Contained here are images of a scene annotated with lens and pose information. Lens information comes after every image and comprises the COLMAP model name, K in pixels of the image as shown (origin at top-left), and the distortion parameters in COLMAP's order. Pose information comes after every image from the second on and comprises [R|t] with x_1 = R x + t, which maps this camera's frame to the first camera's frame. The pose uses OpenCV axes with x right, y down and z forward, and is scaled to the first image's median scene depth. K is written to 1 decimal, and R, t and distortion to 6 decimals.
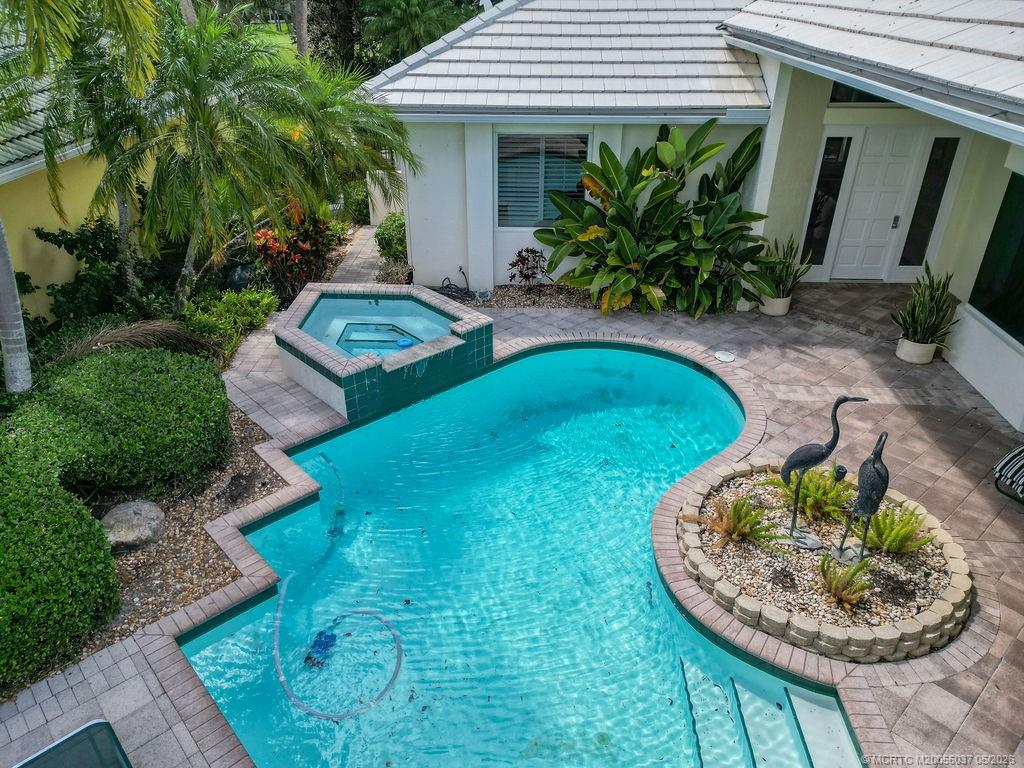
lens RADIAL K [[718.5, 0, 508.9], [0, 718.5, 385.1], [0, 0, 1]] dist [0.075397, -0.073557]
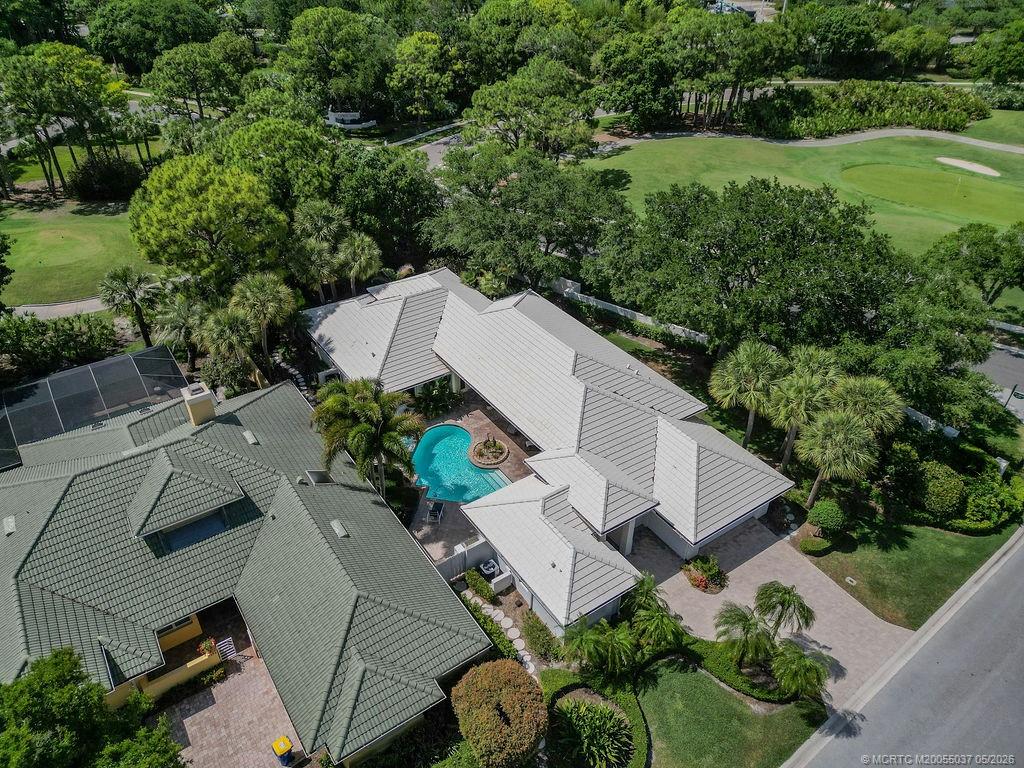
lens RADIAL K [[718.5, 0, 508.9], [0, 718.5, 385.1], [0, 0, 1]] dist [0.075397, -0.073557]
pose [[0.800283, -0.340112, 0.493832, -1.750325], [0.285624, 0.940360, 0.184775, -1.080141], [-0.527224, -0.006822, 0.849699, -3.311961]]
